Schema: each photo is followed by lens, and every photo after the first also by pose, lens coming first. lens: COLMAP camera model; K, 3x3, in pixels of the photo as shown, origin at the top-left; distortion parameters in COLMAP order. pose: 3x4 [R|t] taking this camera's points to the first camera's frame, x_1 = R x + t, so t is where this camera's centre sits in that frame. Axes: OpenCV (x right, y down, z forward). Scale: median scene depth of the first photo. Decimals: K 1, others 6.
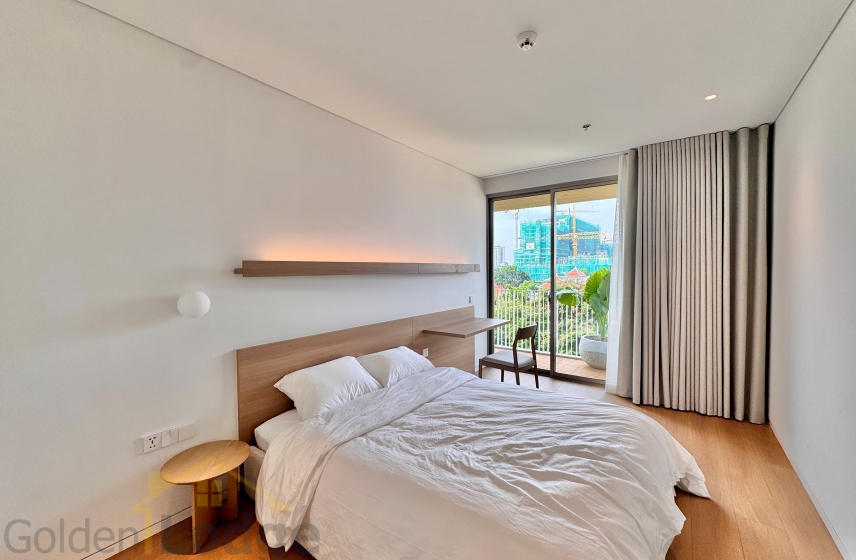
lens RADIAL K [[342.3, 0, 428.0], [0, 342.3, 280.0], [0, 0, 1]] dist [-0.000486, -0.000402]
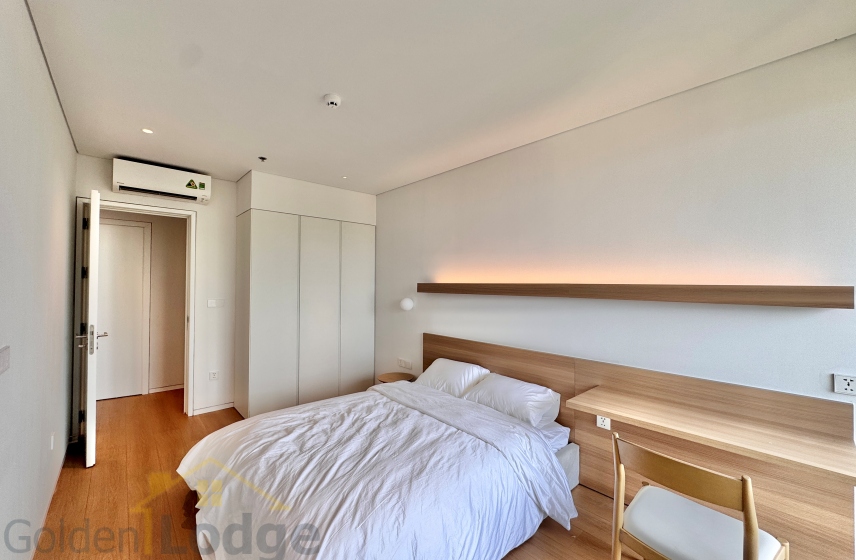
lens RADIAL K [[342.3, 0, 428.0], [0, 342.3, 280.0], [0, 0, 1]] dist [-0.000486, -0.000402]
pose [[-0.203686, -0.013718, -0.978940, 1.091359], [-0.041332, 0.999131, -0.005401, -0.060281], [0.978163, 0.039361, -0.204076, 1.248984]]
